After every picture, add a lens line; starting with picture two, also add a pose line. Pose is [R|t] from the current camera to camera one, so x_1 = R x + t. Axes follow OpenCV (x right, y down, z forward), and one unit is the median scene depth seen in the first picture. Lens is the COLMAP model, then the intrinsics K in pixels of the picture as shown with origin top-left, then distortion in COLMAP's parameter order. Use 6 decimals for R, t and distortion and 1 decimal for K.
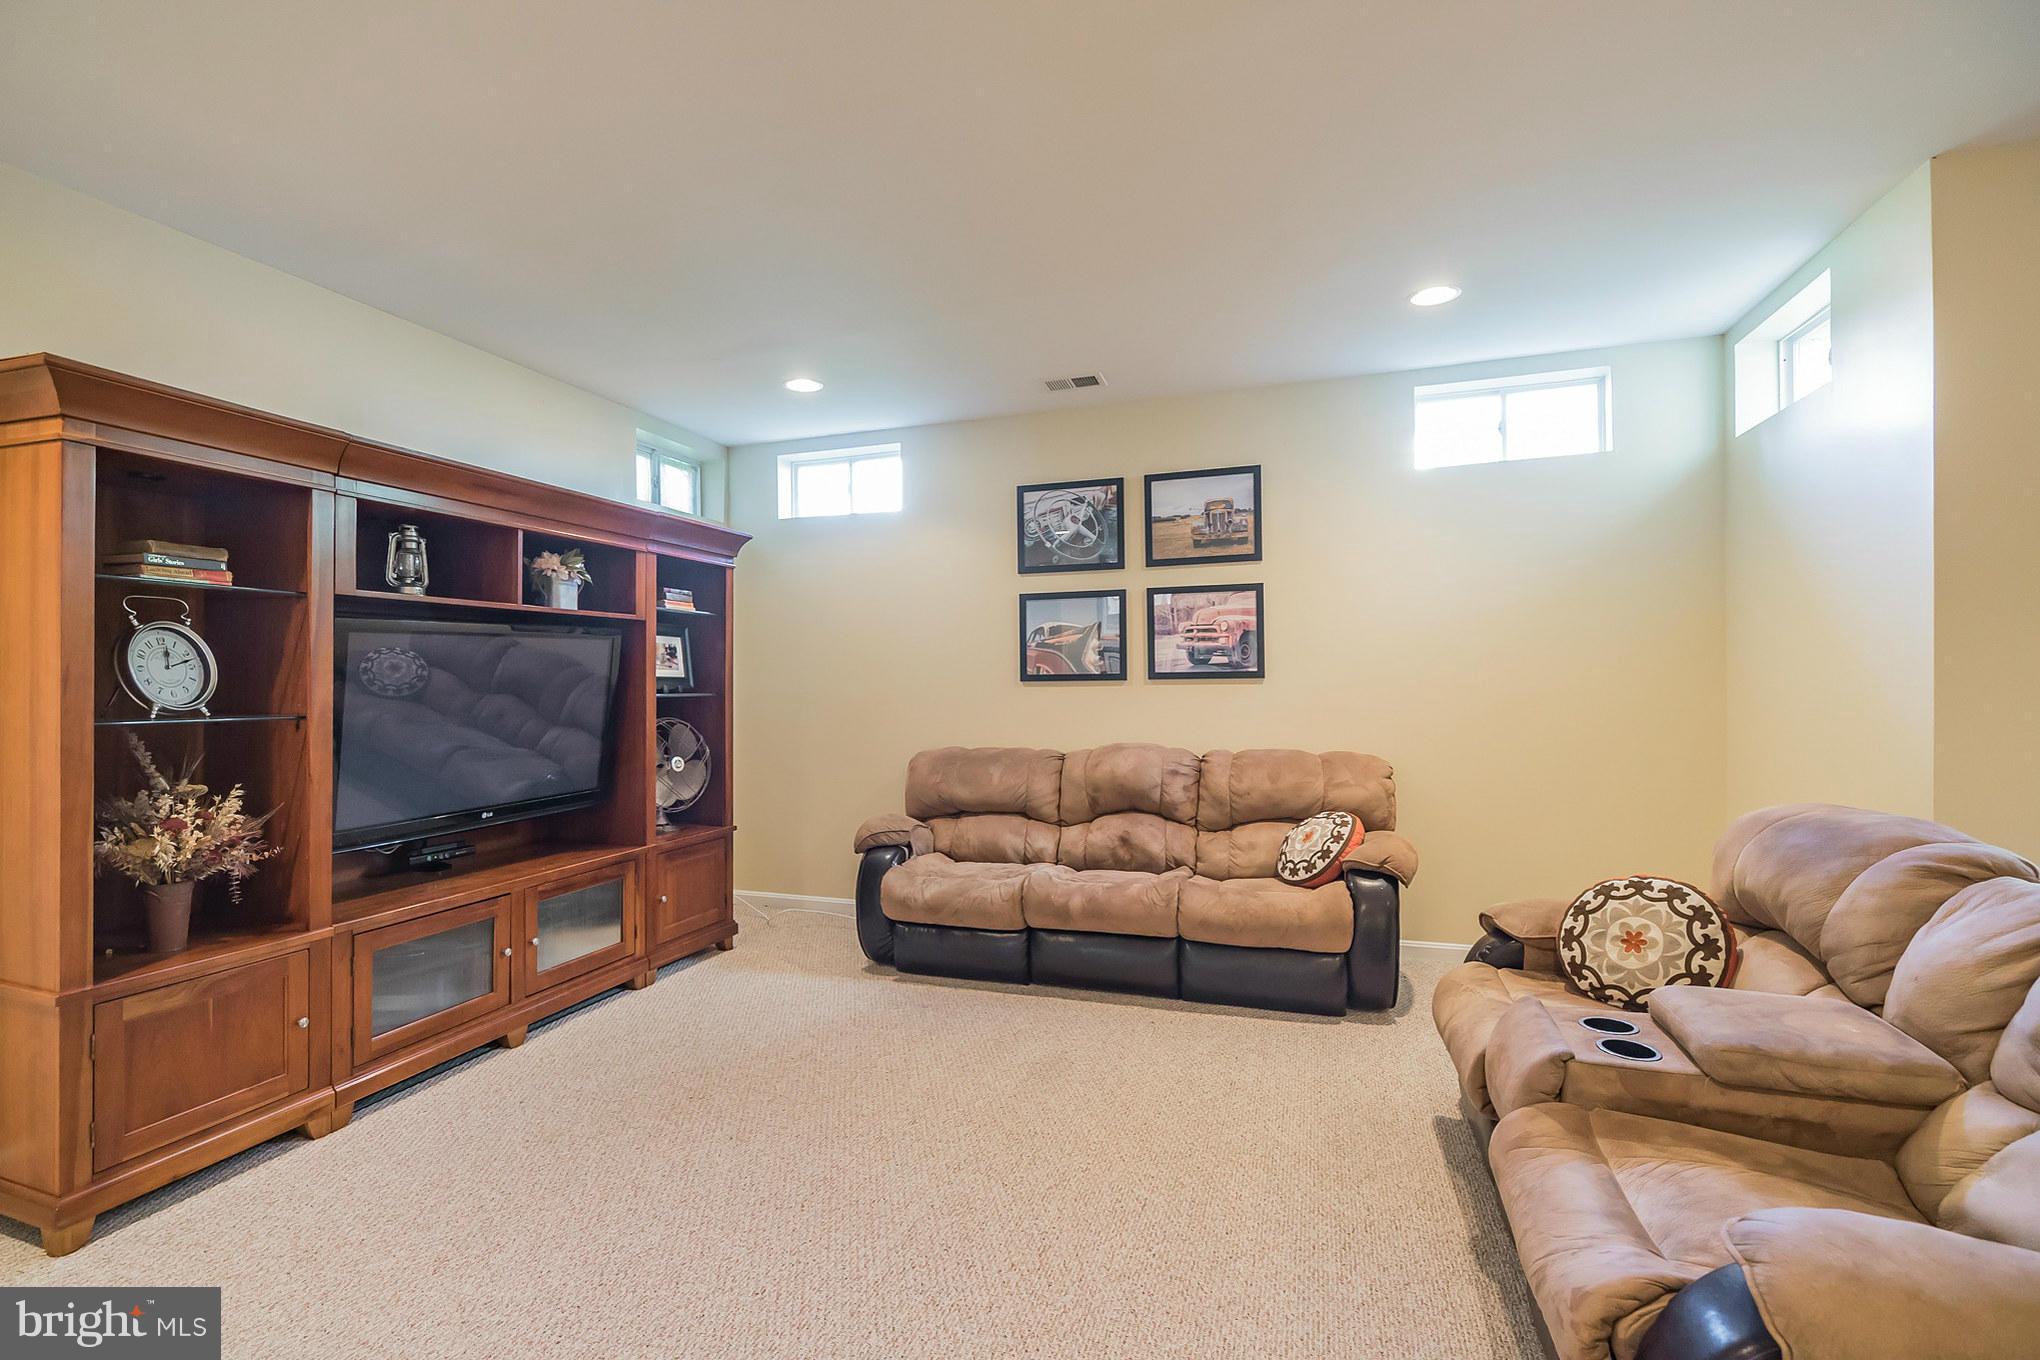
lens RADIAL K [[988.7, 0, 1034.0], [0, 988.7, 684.0], [0, 0, 1]] dist [-0.000984, -0.002493]
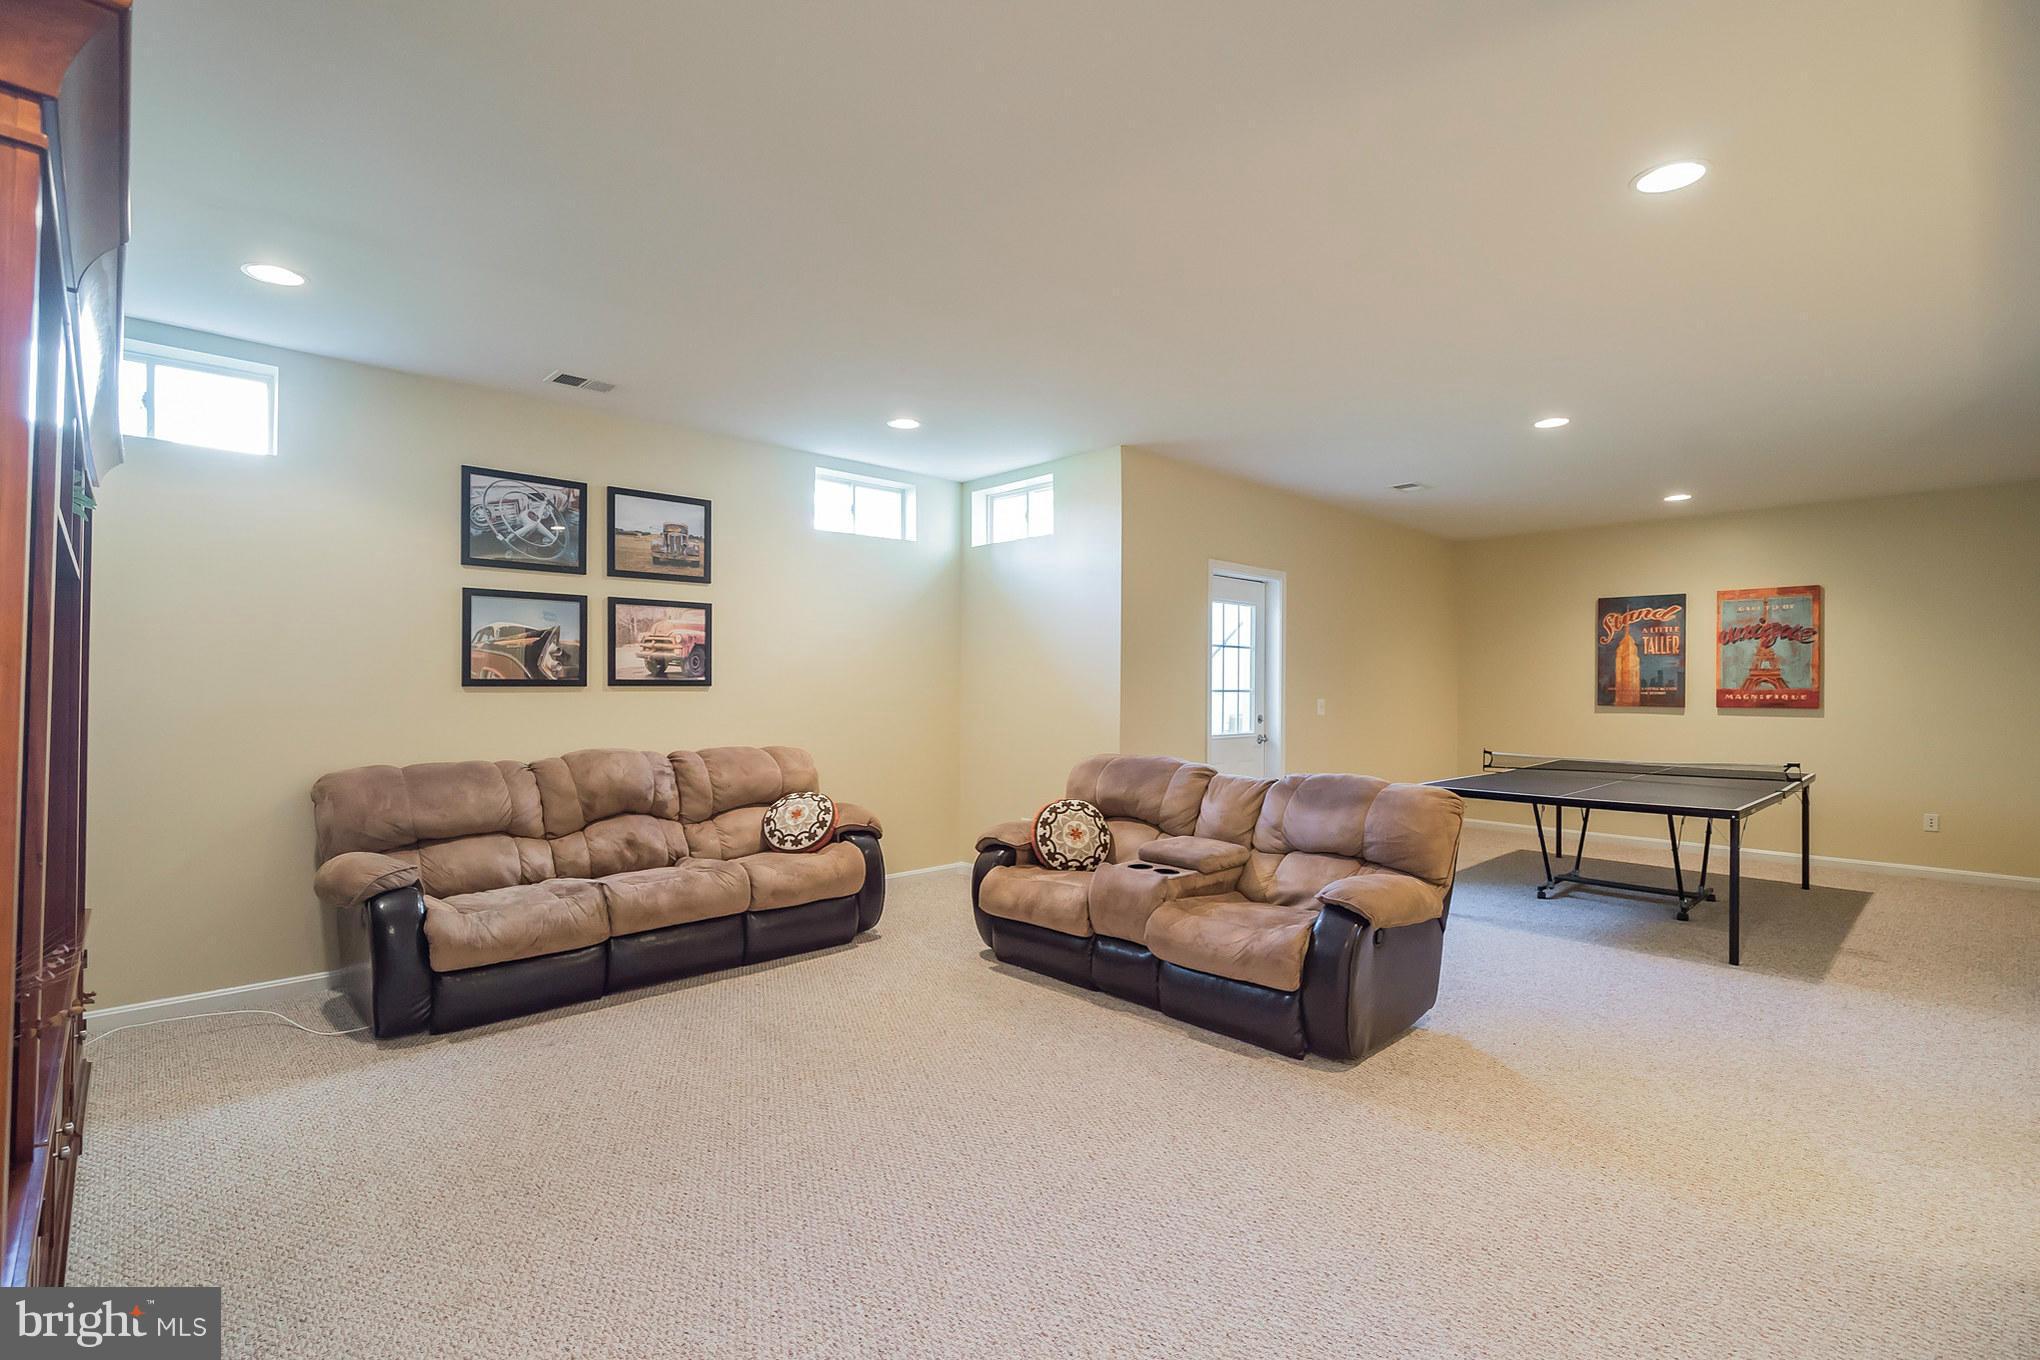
lens RADIAL K [[938.3, 0, 1041.0], [0, 938.3, 682.0], [0, 0, 1]] dist [-0.007418, 0.005014]
pose [[0.417059, 0.015154, 0.908753, -0.607051], [-0.007197, 0.999885, -0.013371, 0.001050], [-0.908851, -0.000964, 0.417120, 0.198499]]
